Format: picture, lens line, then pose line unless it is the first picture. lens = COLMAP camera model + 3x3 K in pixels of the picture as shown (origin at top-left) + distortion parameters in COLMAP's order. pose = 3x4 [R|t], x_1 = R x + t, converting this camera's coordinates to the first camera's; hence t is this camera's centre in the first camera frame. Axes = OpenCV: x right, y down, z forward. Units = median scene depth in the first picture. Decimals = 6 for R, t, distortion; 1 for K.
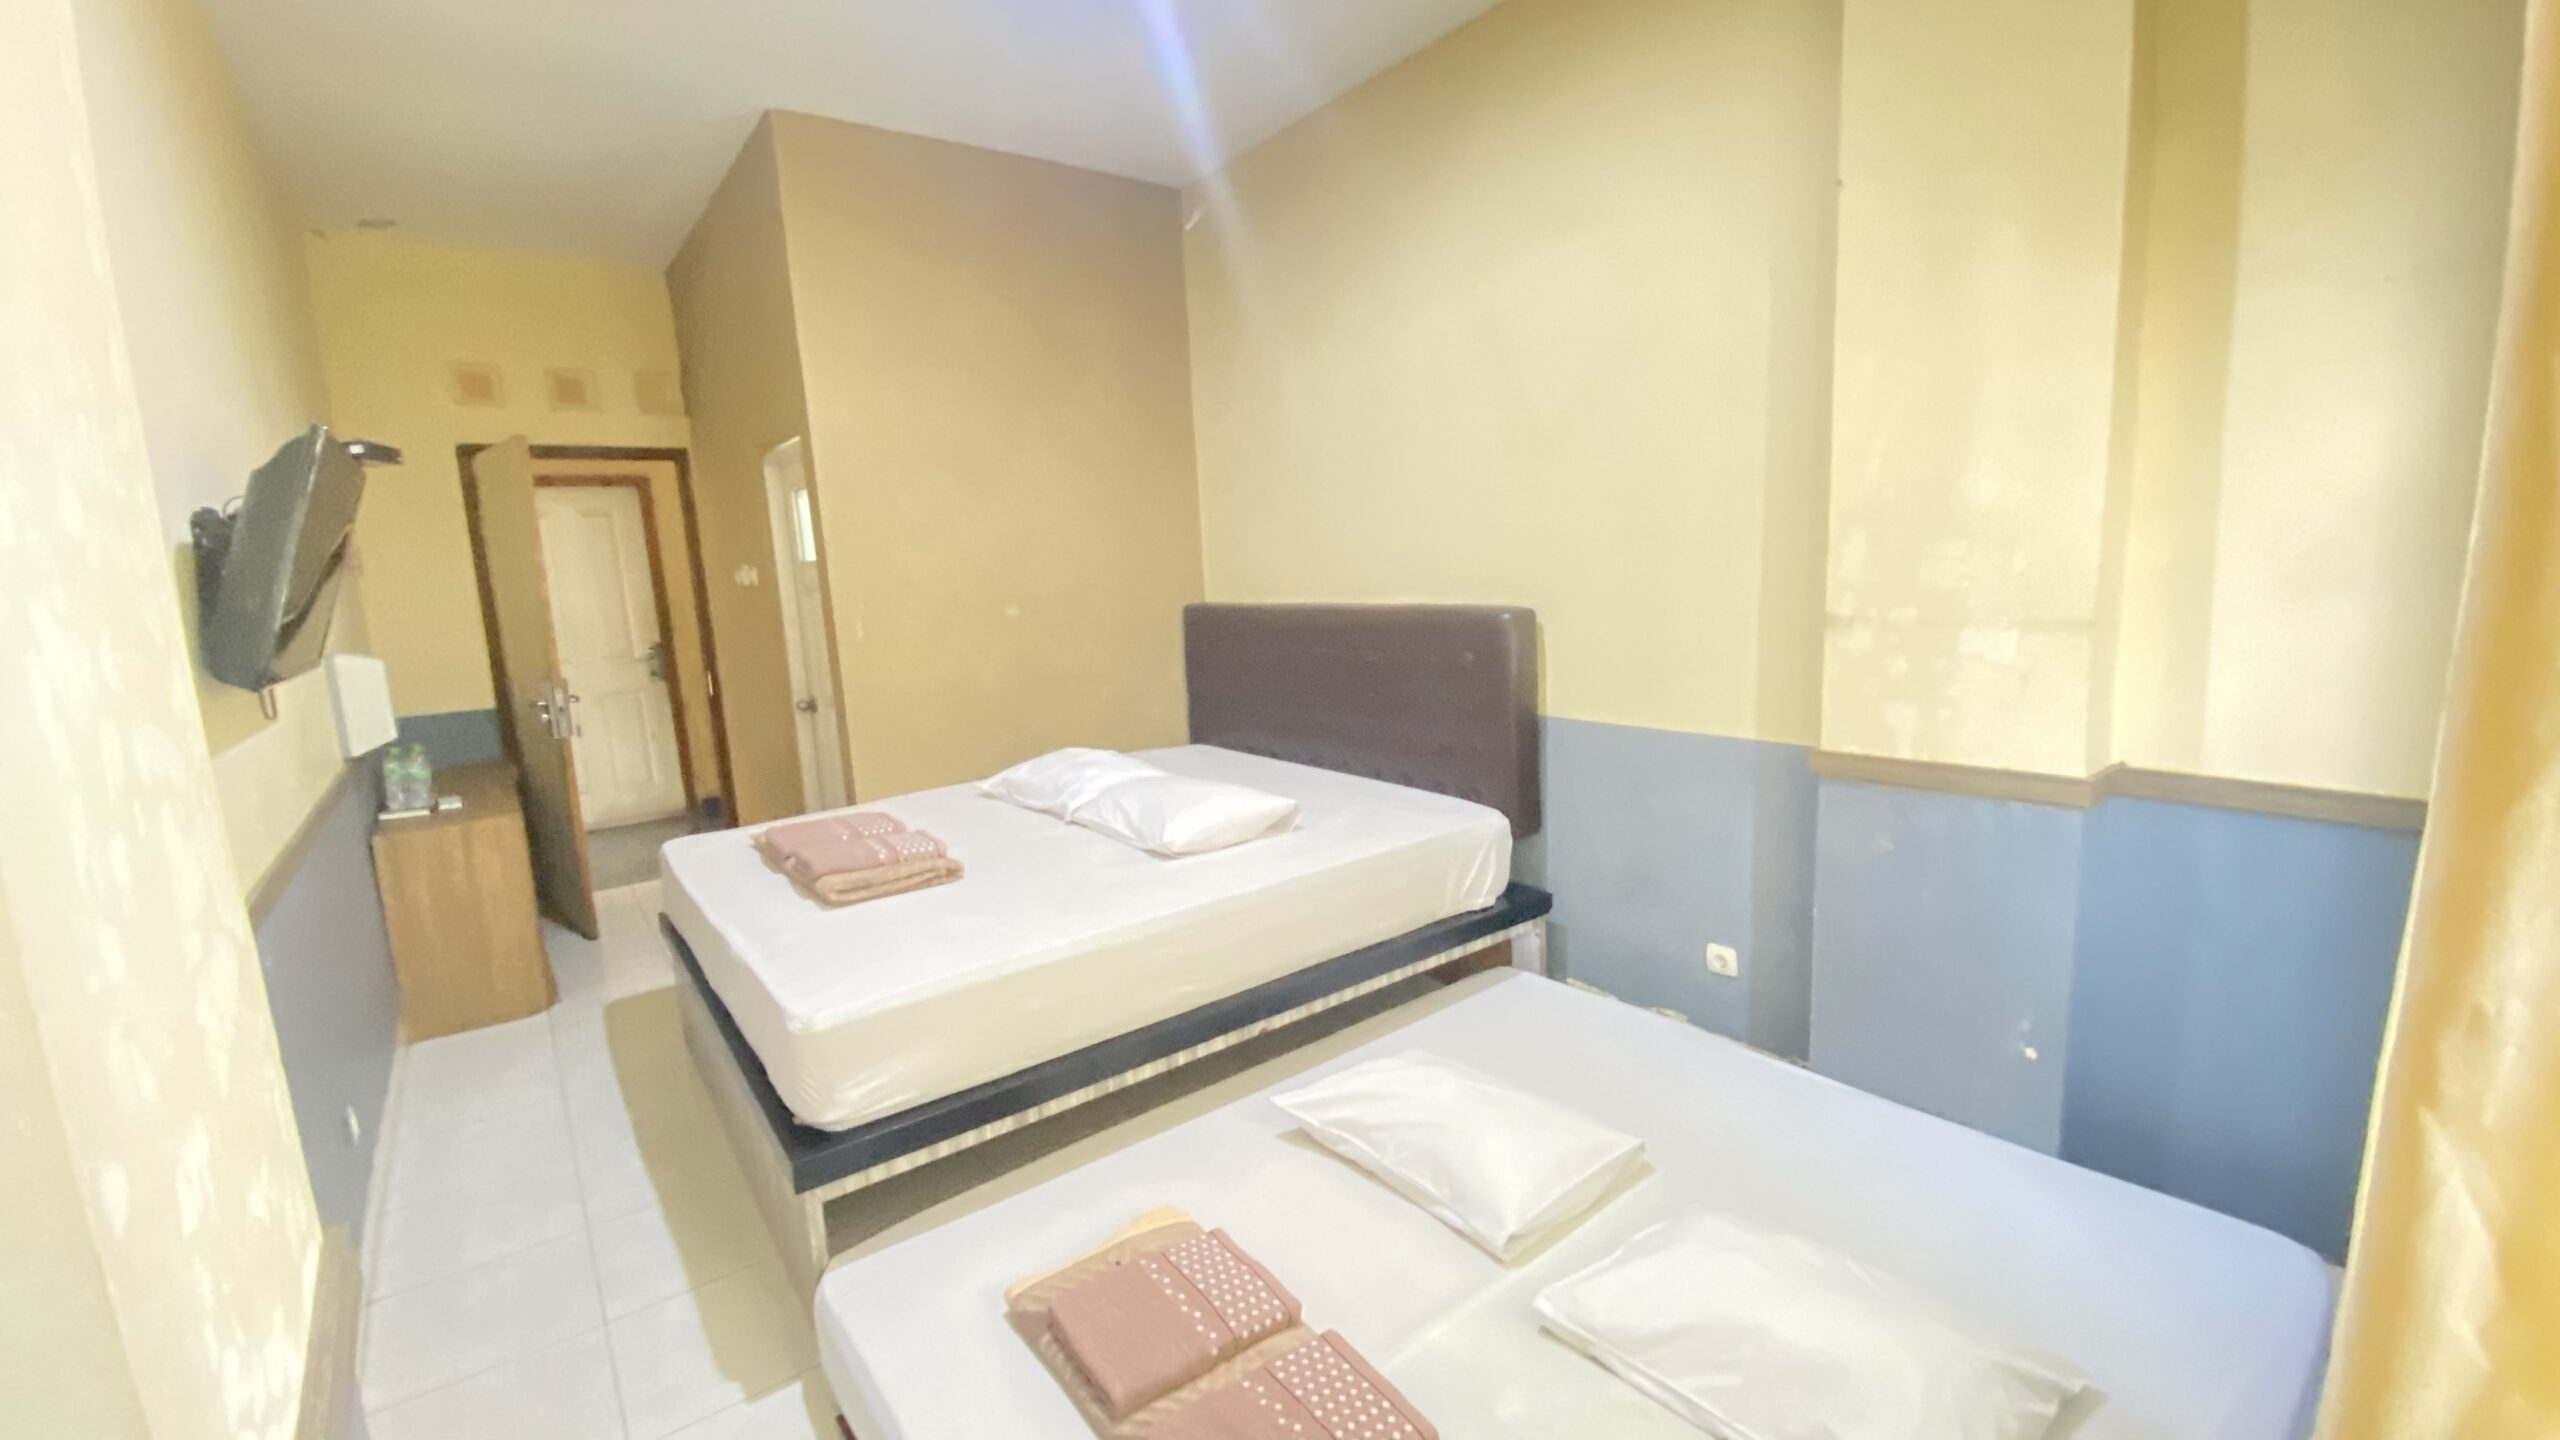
lens RADIAL K [[1014.7, 0, 1271.6], [0, 1014.7, 721.1], [0, 0, 1]] dist [0.026391, -0.000070]
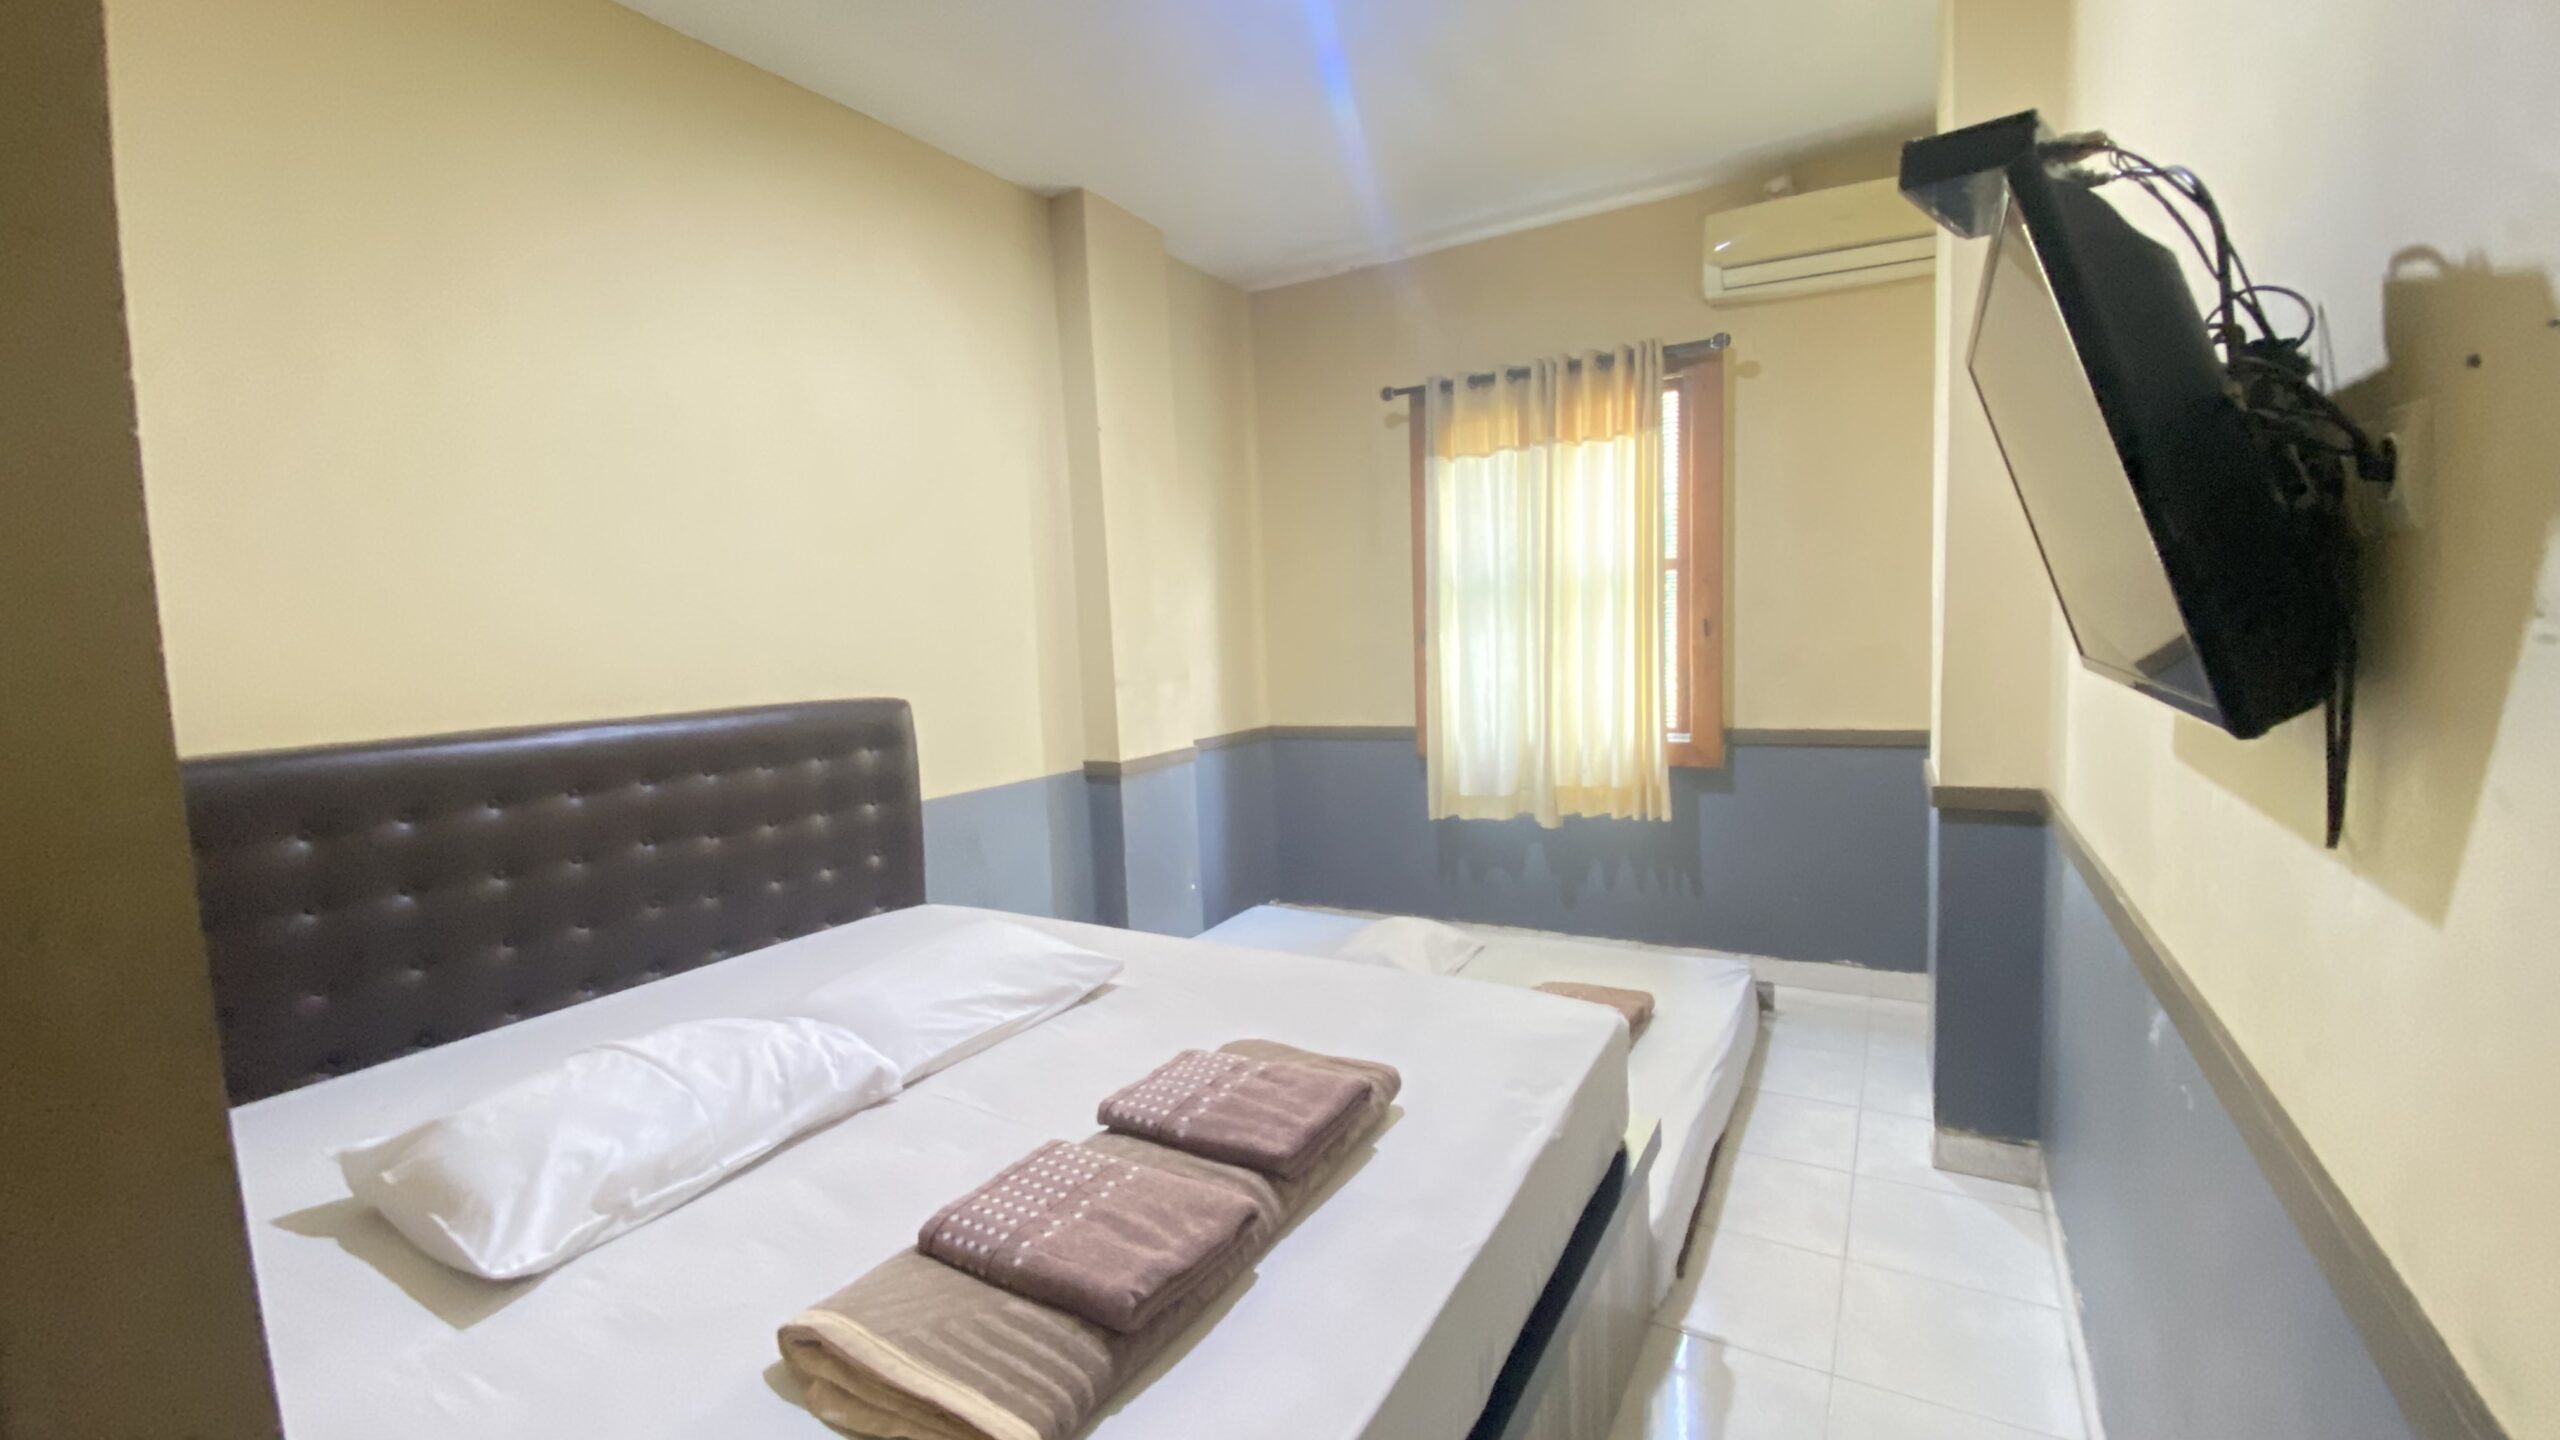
lens RADIAL K [[1014.7, 0, 1271.6], [0, 1014.7, 721.1], [0, 0, 1]] dist [0.026391, -0.000070]
pose [[-0.344594, -0.018029, 0.938579, -0.827112], [0.204957, 0.974250, 0.093963, -0.109000], [-0.916104, 0.224748, -0.332026, 1.022511]]
